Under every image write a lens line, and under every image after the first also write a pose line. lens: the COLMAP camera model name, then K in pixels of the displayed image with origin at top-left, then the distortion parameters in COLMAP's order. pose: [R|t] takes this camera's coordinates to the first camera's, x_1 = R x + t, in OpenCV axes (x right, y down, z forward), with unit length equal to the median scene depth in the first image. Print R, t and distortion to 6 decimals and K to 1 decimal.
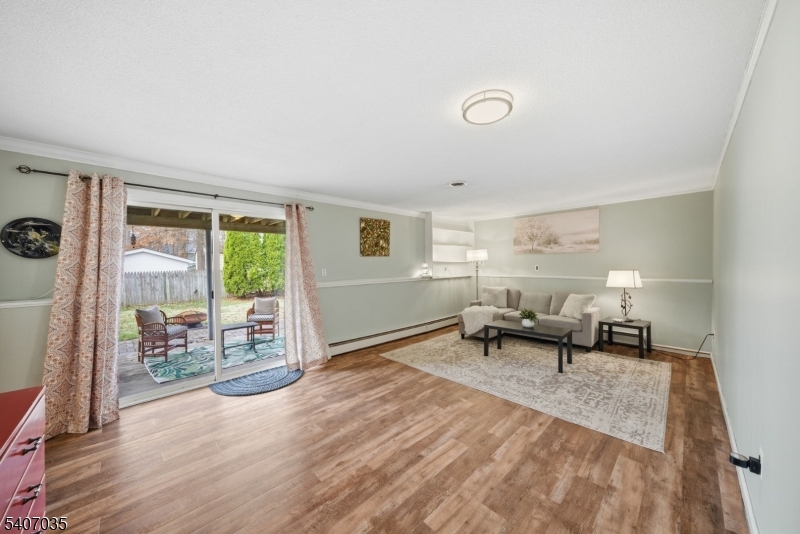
lens RADIAL K [[279.8, 0, 398.8], [0, 279.8, 271.2], [0, 0, 1]] dist [-0.011805, 0.000076]
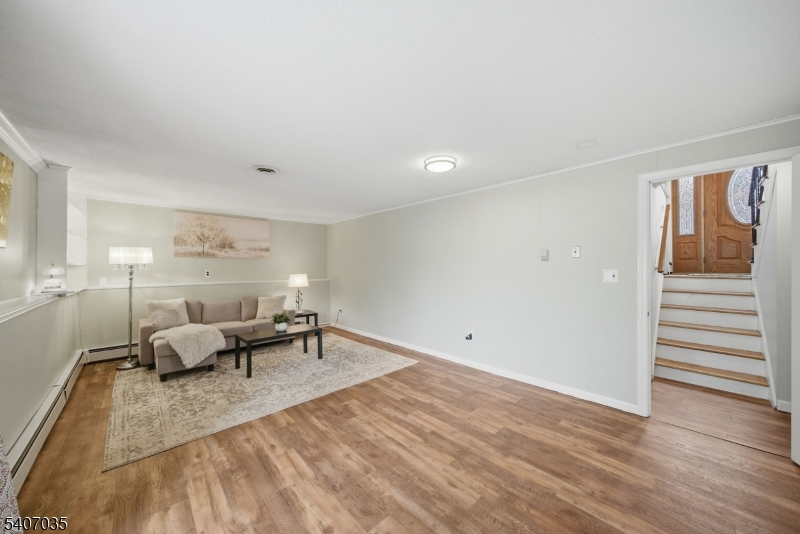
lens RADIAL K [[279.8, 0, 398.8], [0, 279.8, 271.2], [0, 0, 1]] dist [-0.011805, 0.000076]
pose [[0.009011, -0.001932, 0.999958, -0.653337], [0.026164, 0.999656, 0.001696, -0.007923], [-0.999617, 0.026148, 0.009058, 0.669107]]
